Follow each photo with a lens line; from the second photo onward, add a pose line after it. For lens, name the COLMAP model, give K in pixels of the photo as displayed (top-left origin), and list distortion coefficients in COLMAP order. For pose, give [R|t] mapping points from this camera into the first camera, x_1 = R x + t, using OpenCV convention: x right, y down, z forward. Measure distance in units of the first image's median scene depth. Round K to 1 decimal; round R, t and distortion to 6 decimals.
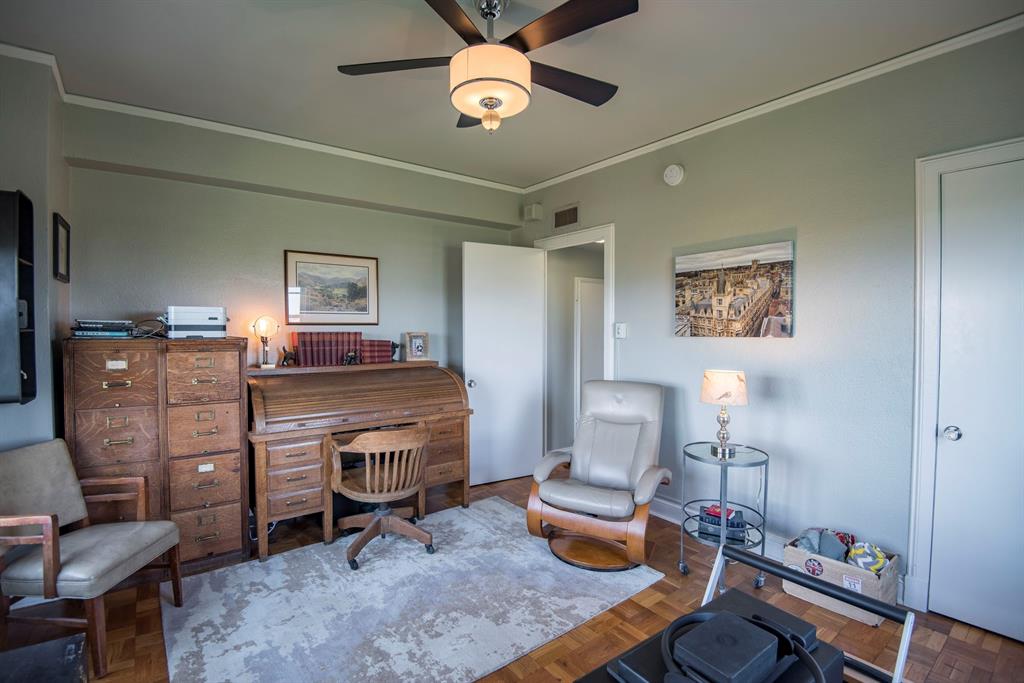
lens RADIAL K [[478.1, 0, 510.7], [0, 478.1, 330.9], [0, 0, 1]] dist [-0.022379, -0.012163]
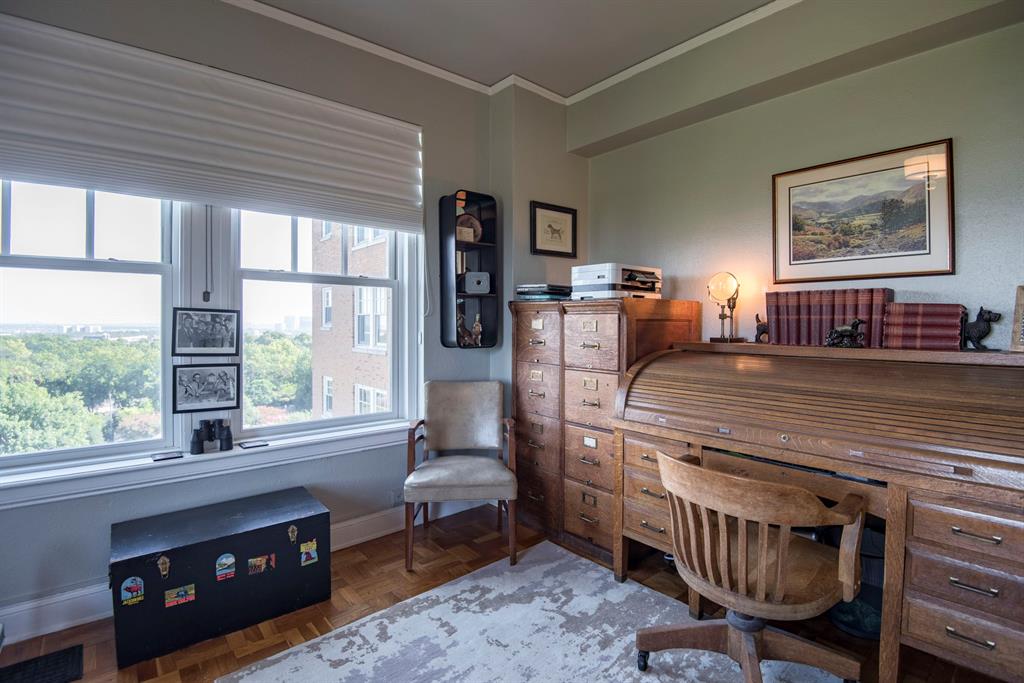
lens RADIAL K [[487.9, 0, 510.5], [0, 487.9, 313.5], [0, 0, 1]] dist [-0.002112, -0.024195]
pose [[0.055297, -0.005054, -0.998457, 0.257565], [-0.002957, 0.999982, -0.005225, 0.044395], [0.998466, 0.003242, 0.055281, 0.717588]]
